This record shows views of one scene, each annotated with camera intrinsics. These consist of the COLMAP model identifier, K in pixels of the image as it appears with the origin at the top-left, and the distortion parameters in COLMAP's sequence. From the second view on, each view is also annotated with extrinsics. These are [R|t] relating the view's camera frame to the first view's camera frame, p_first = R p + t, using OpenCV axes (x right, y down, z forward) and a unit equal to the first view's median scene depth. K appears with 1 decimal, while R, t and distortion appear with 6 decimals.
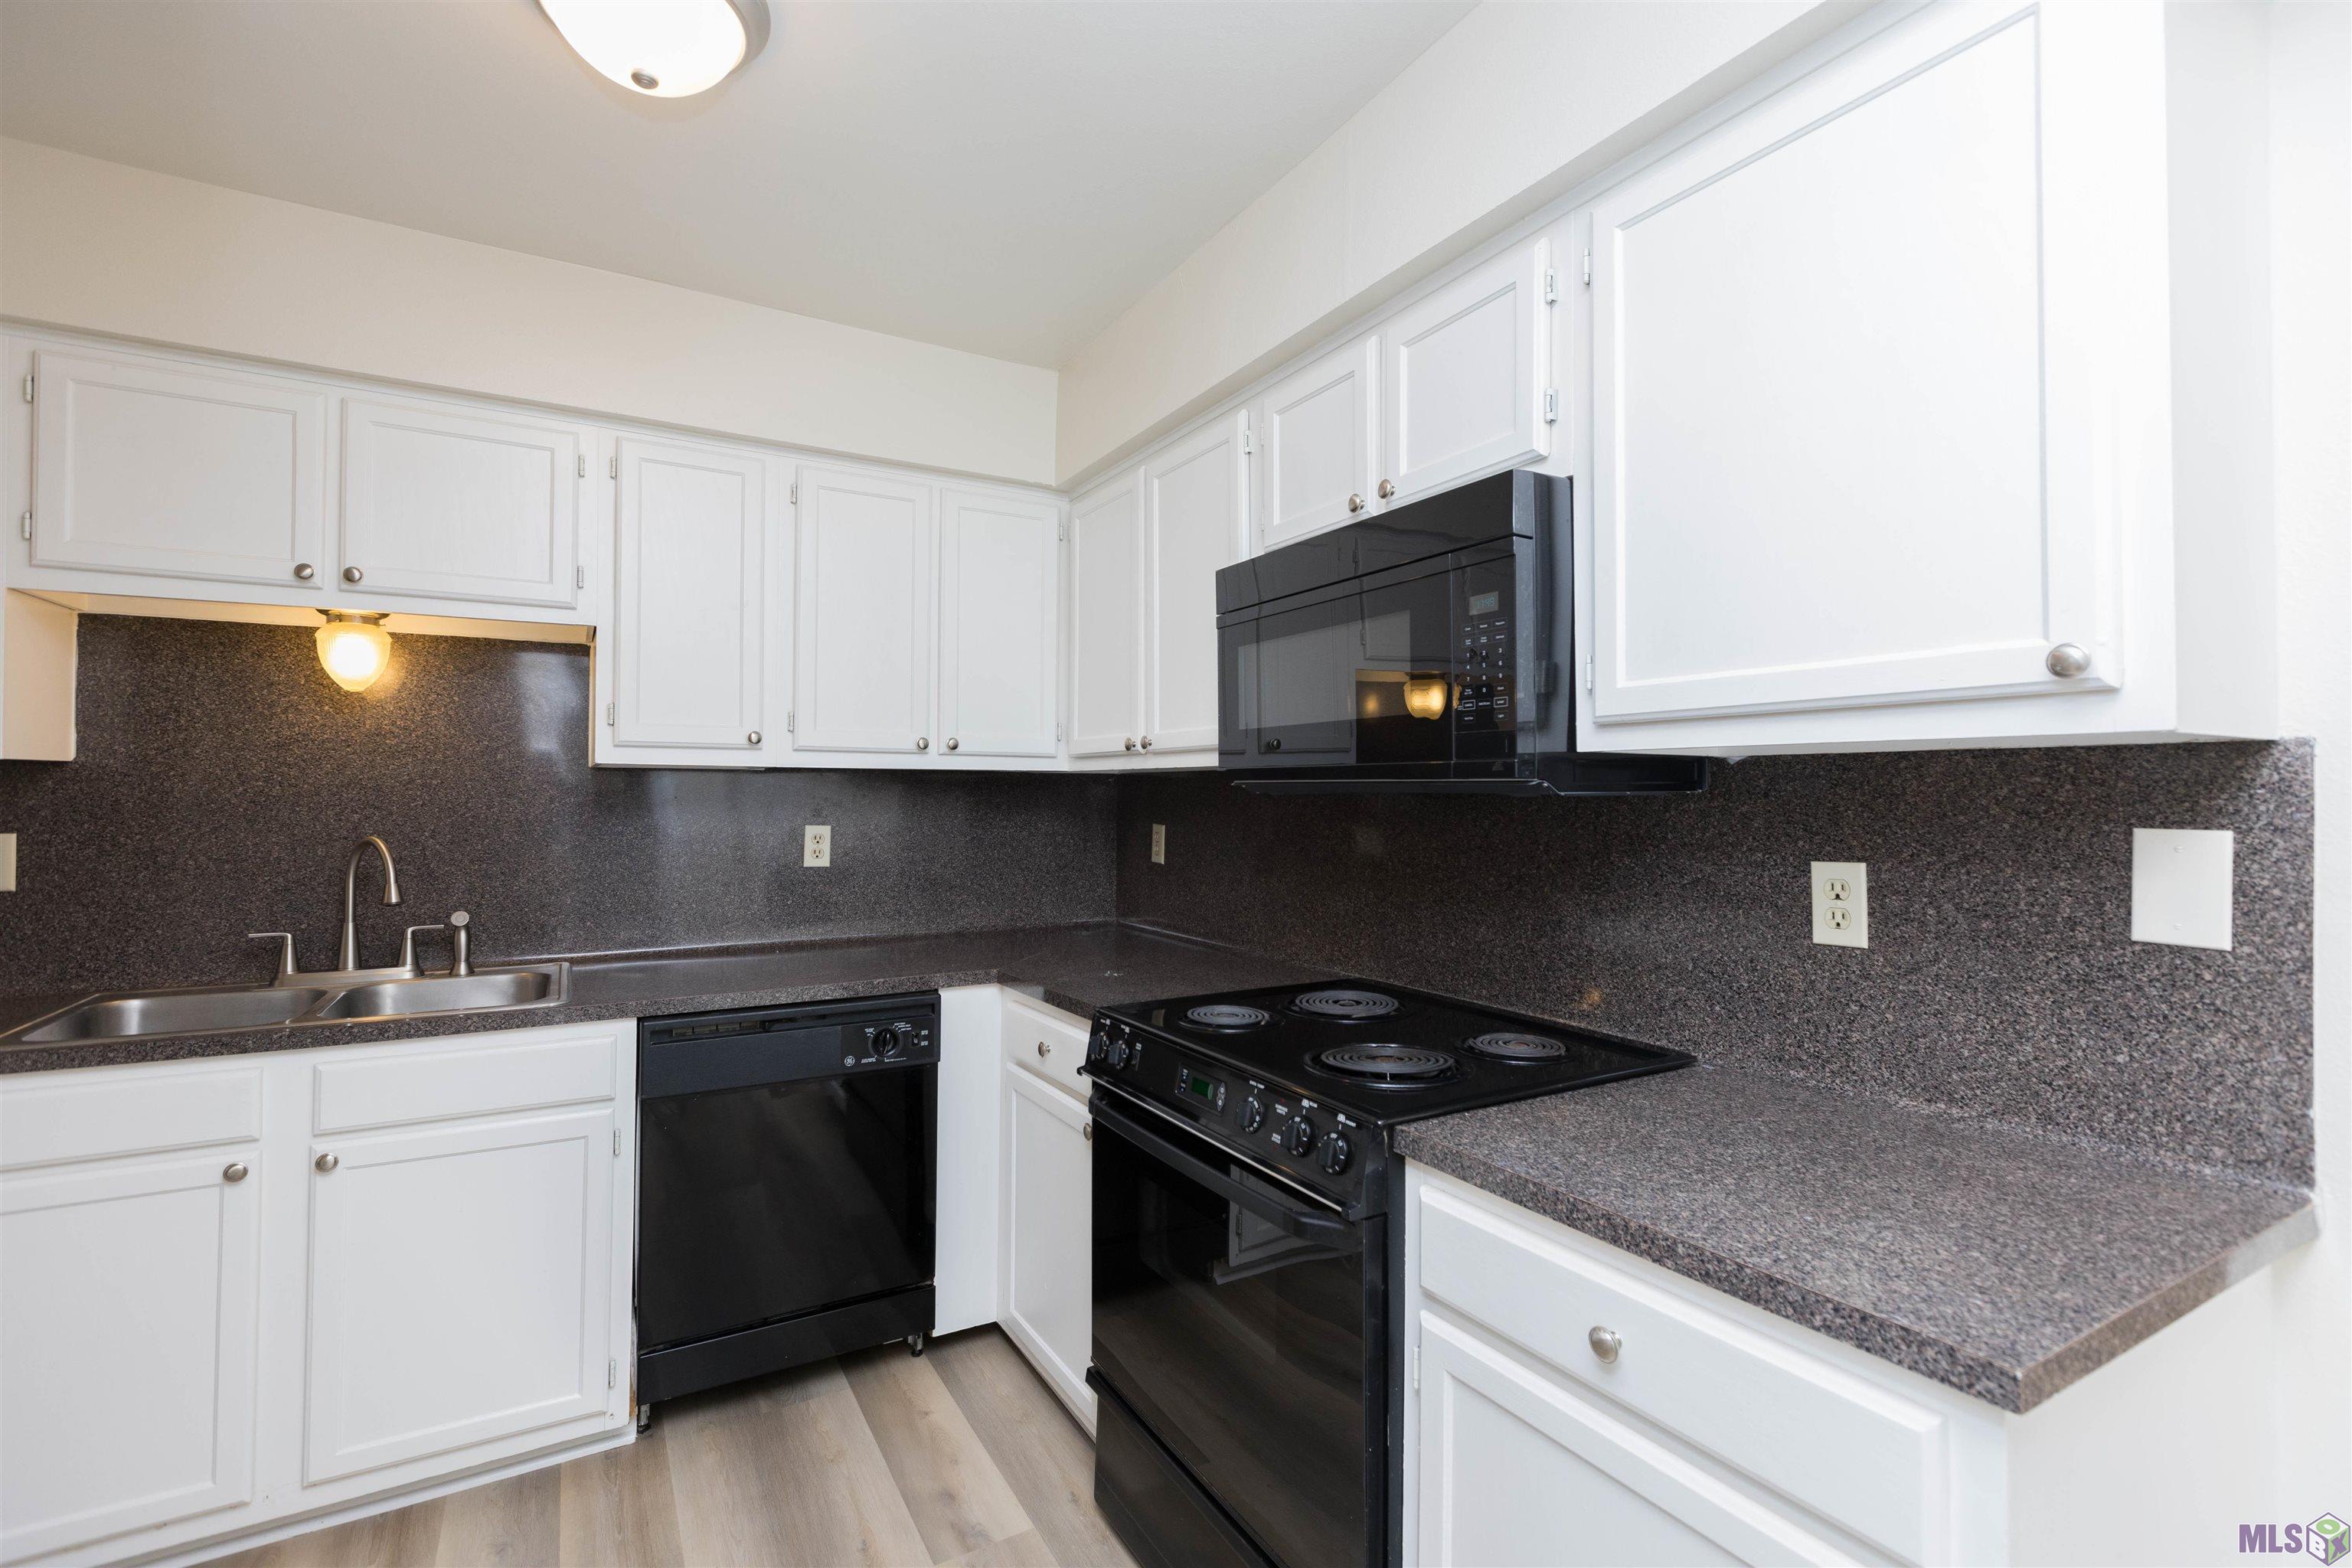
lens RADIAL K [[1048.9, 0, 1177.7], [0, 1048.9, 789.9], [0, 0, 1]] dist [0.001403, 0.000569]
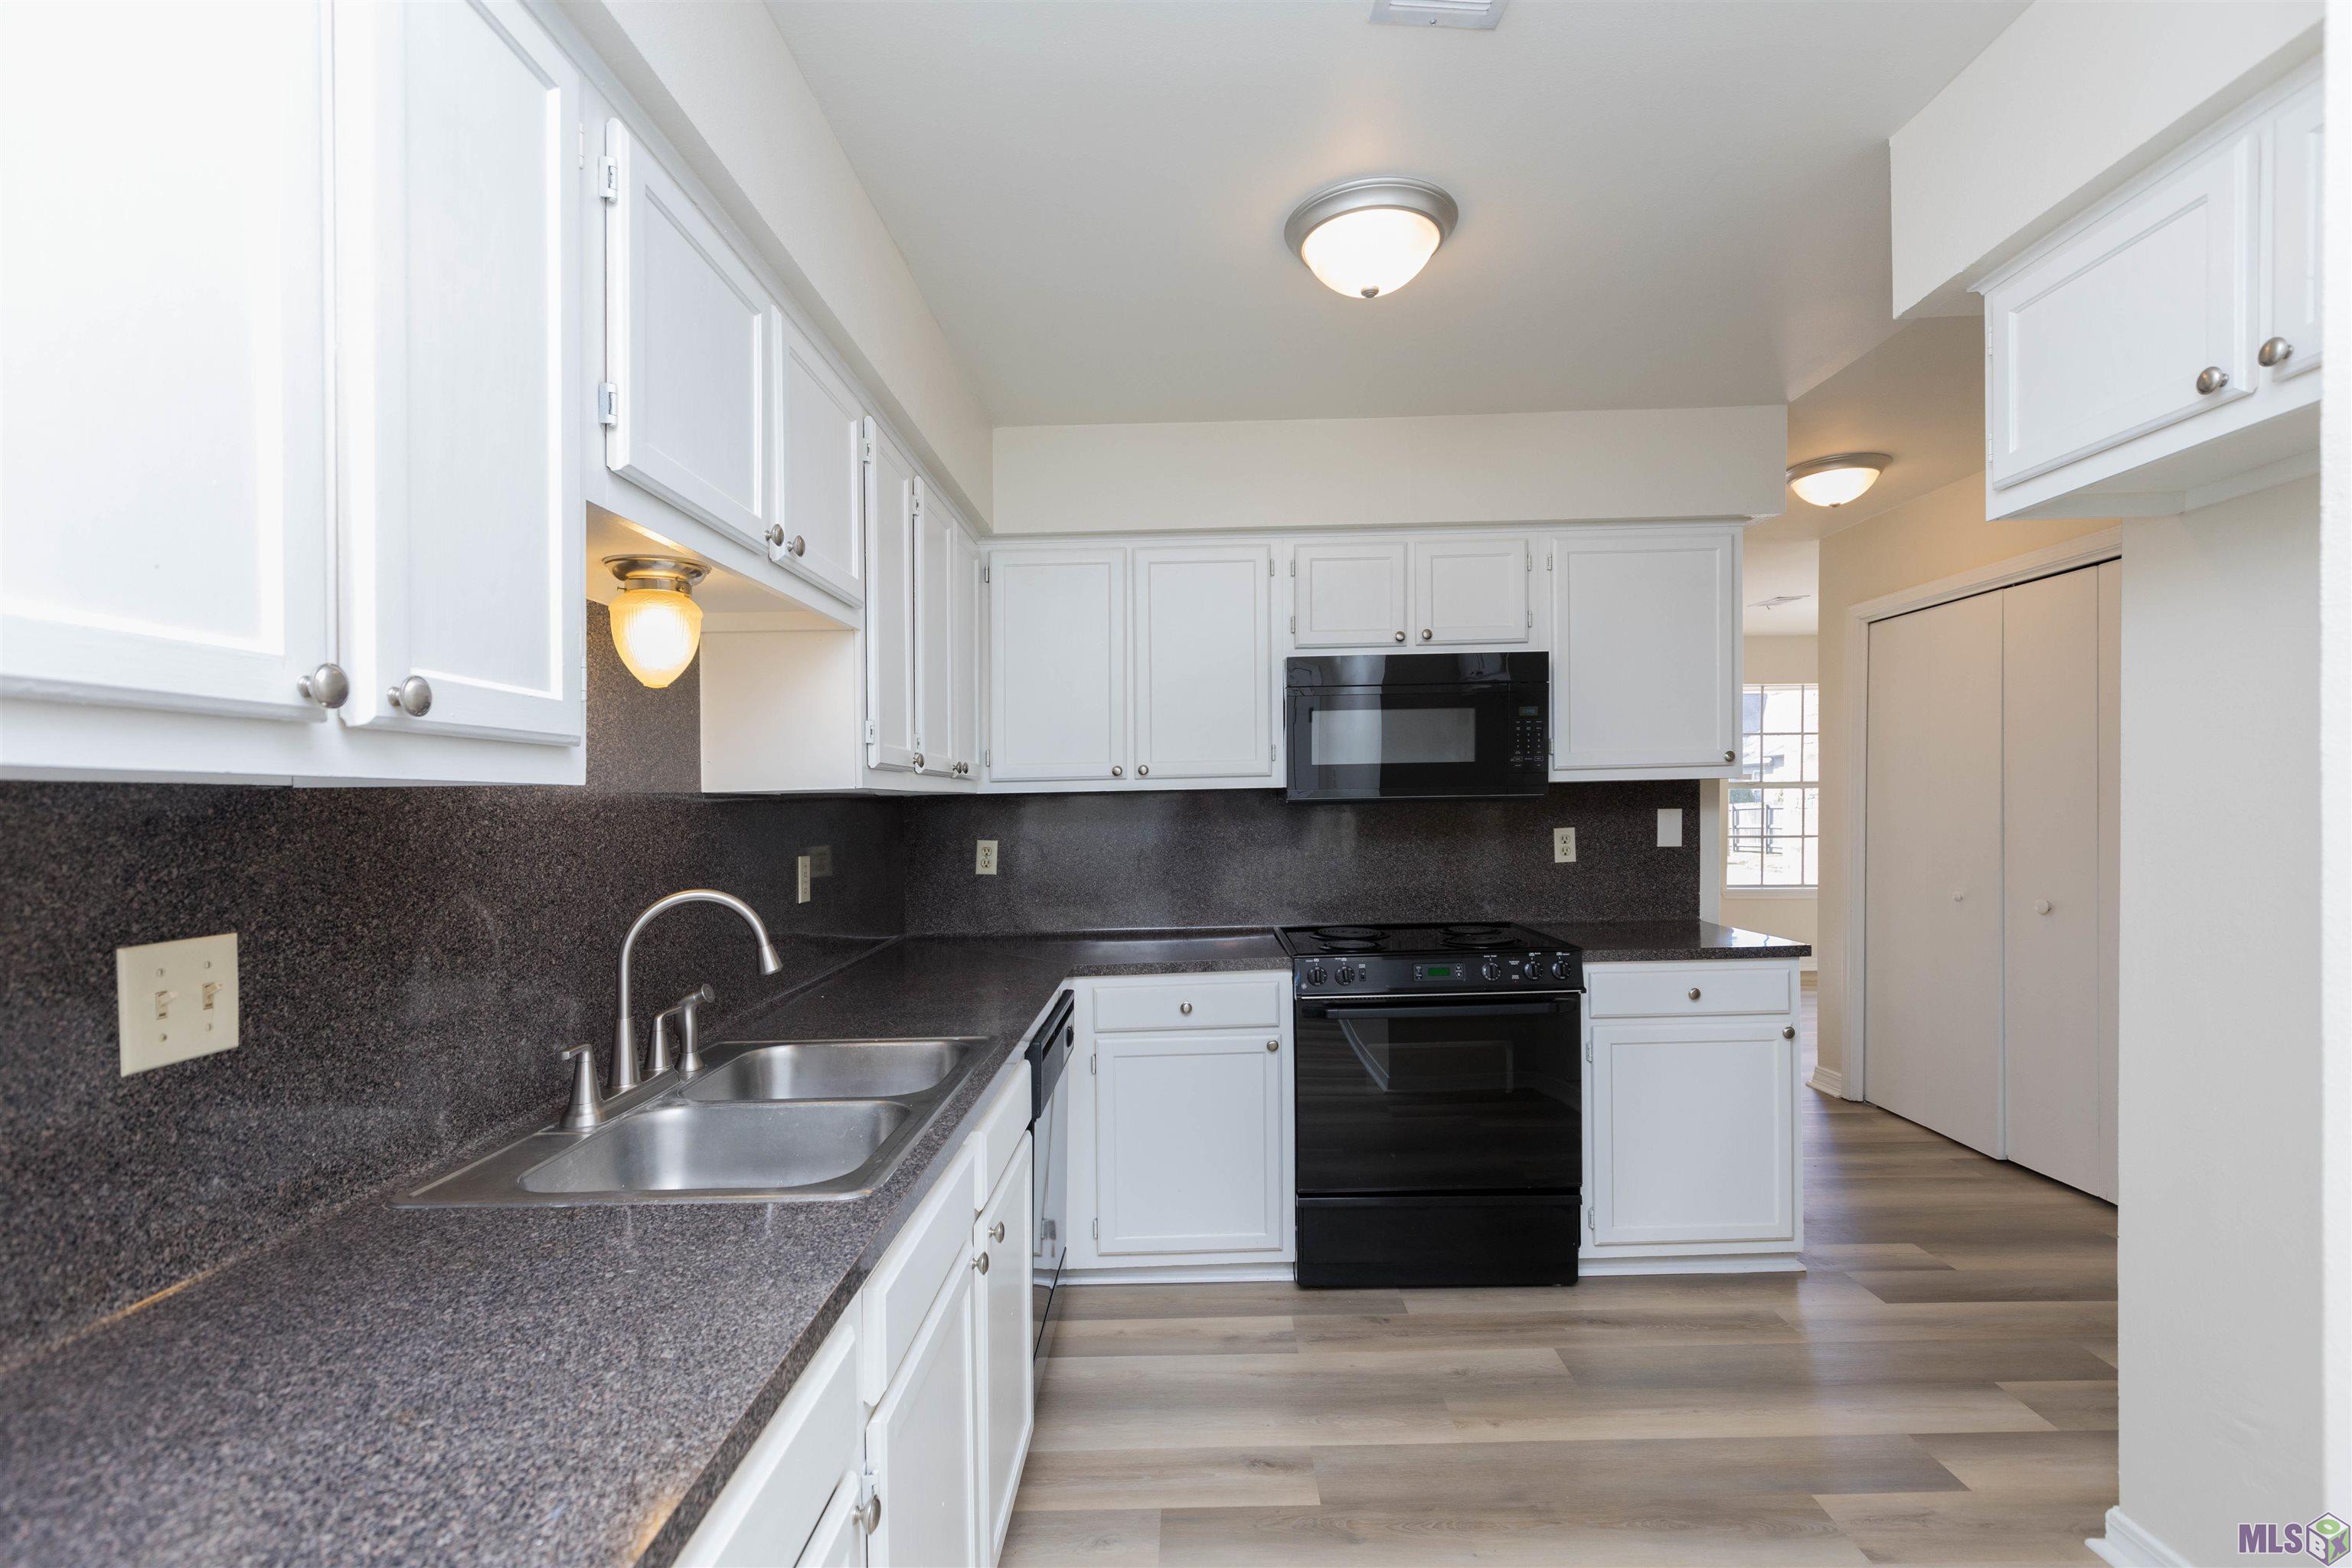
lens RADIAL K [[1049.5, 0, 1191.9], [0, 1049.5, 839.5], [0, 0, 1]] dist [0.001220, 0.000260]
pose [[0.511852, -0.046172, 0.857832, -1.232276], [0.019873, 0.998924, 0.041909, -0.014446], [-0.858844, -0.004403, 0.512219, 0.330409]]
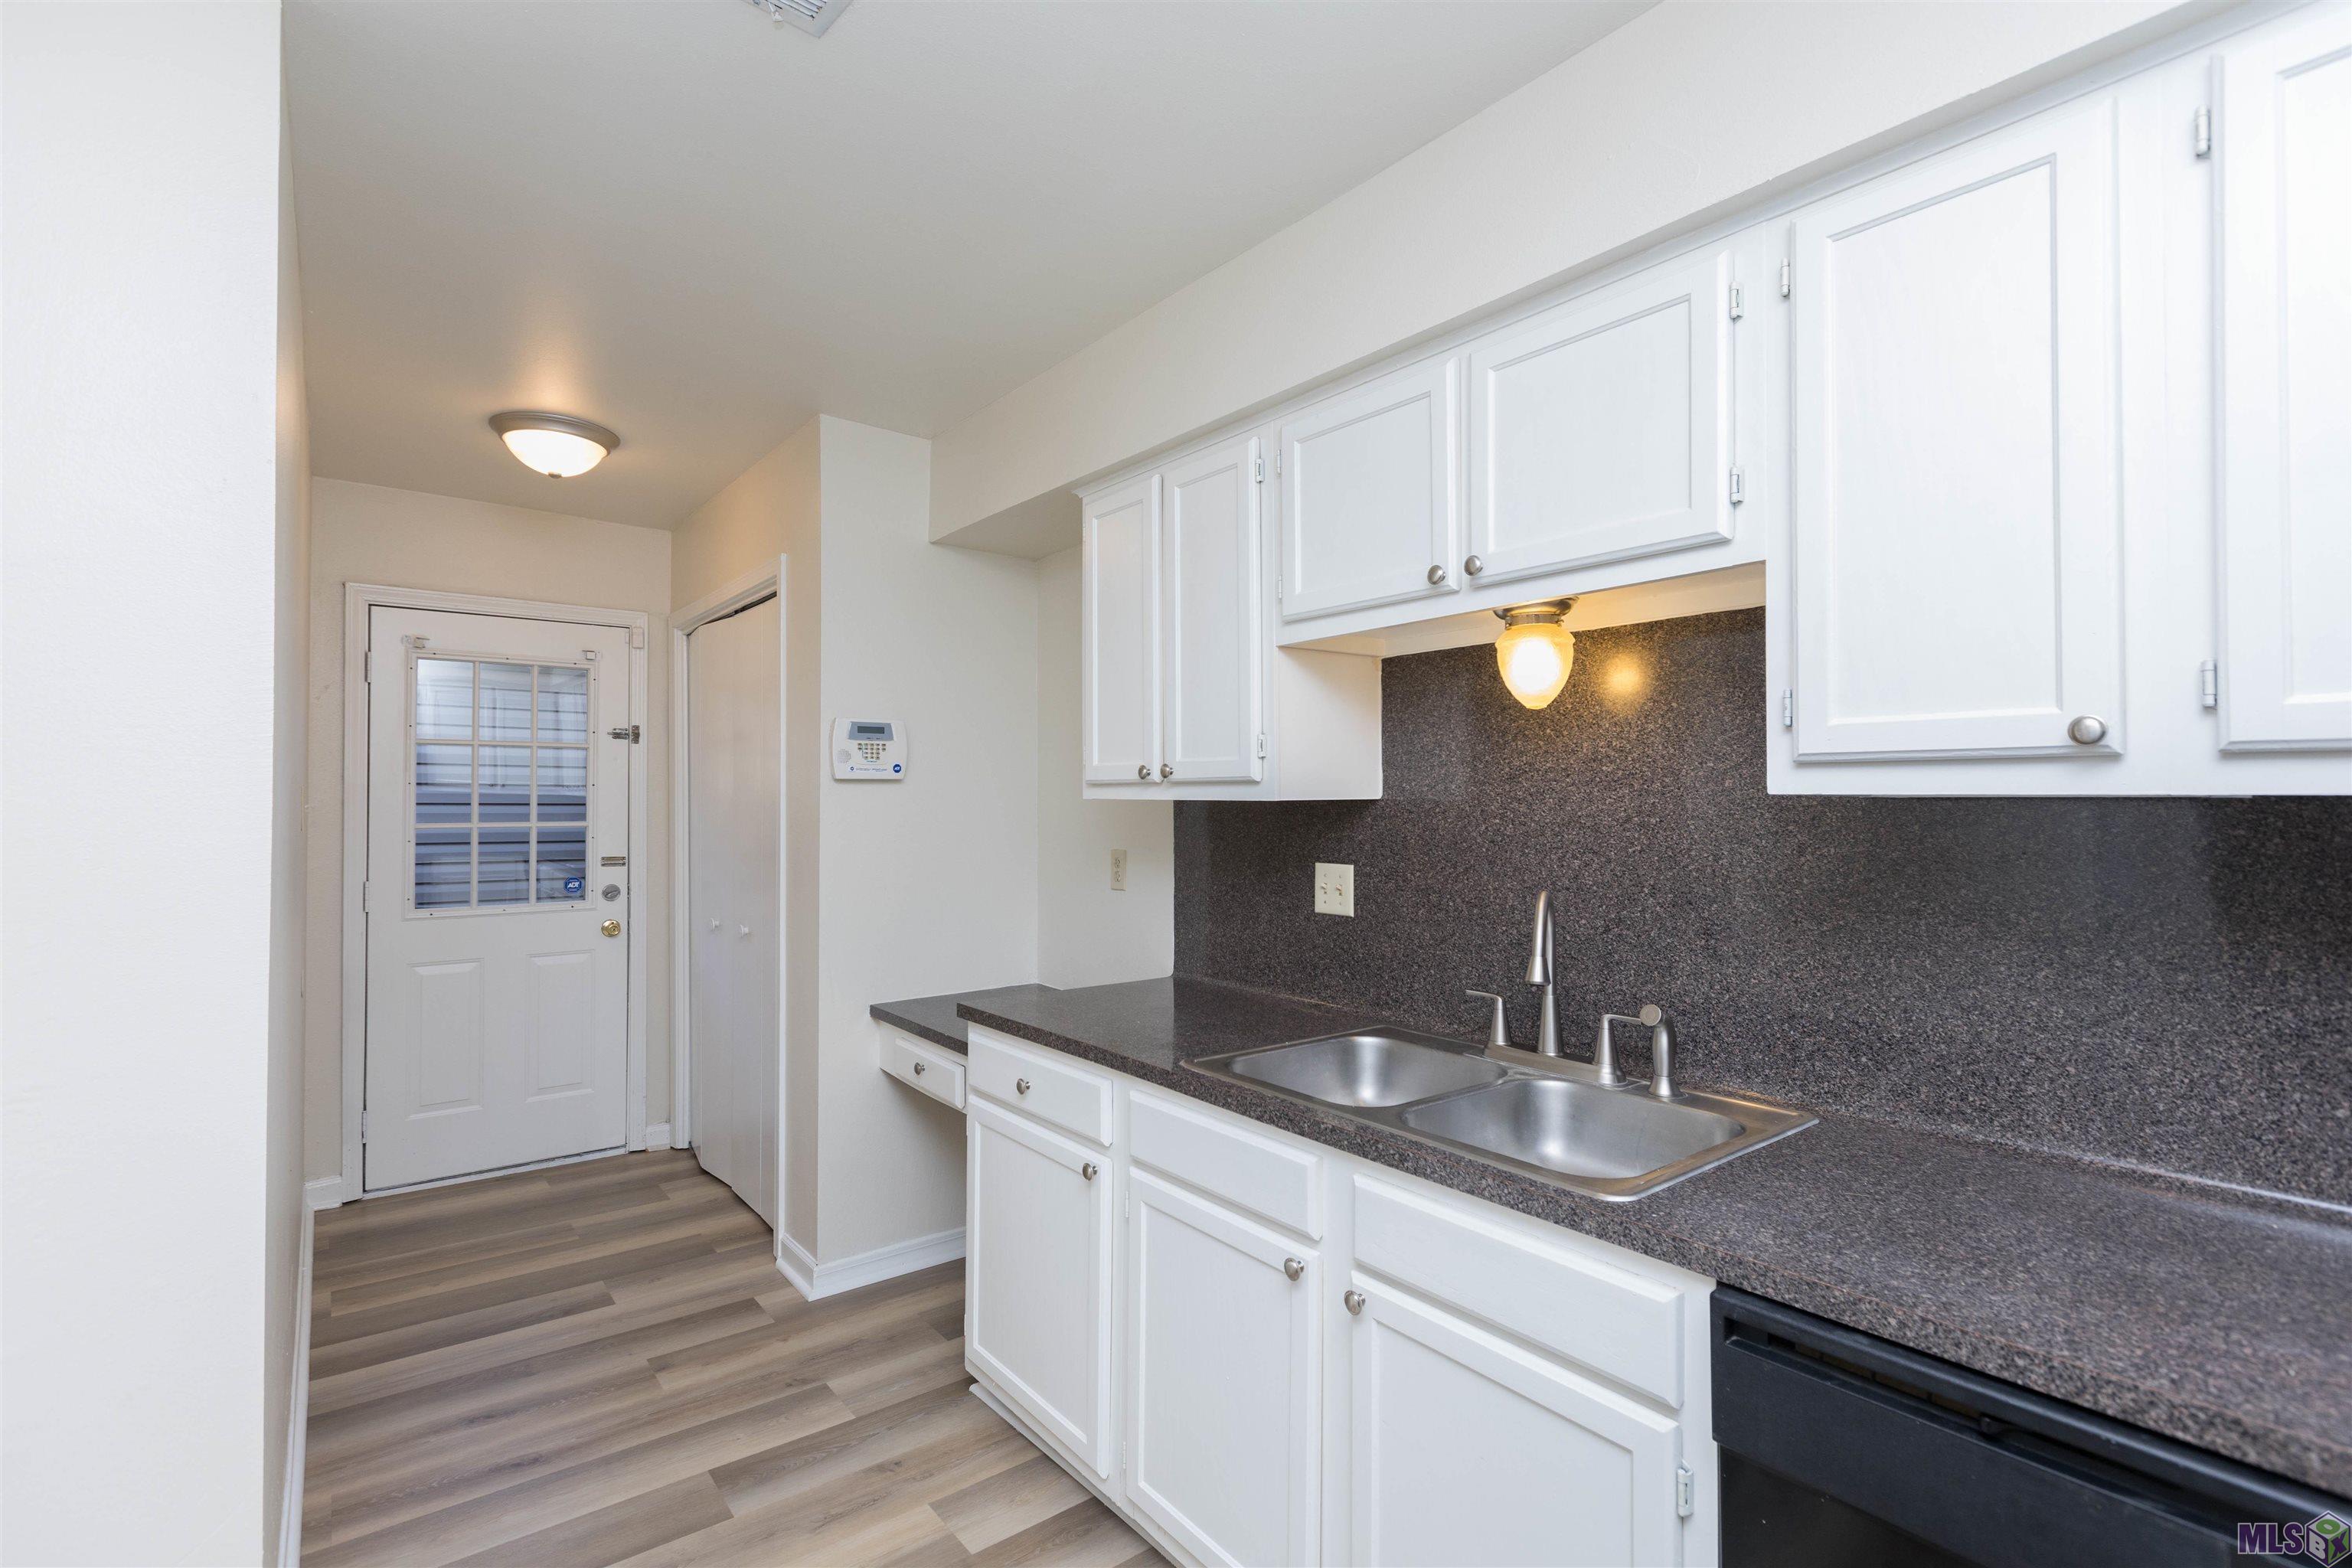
lens RADIAL K [[1076.1, 0, 1157.7], [0, 1076.1, 785.0], [0, 0, 1]] dist [-0.000371, 0.000148]
pose [[0.125749, -0.017730, -0.991904, -0.003697], [0.001996, 0.999843, -0.017619, -0.021970], [0.992060, 0.000235, 0.125765, 0.618406]]
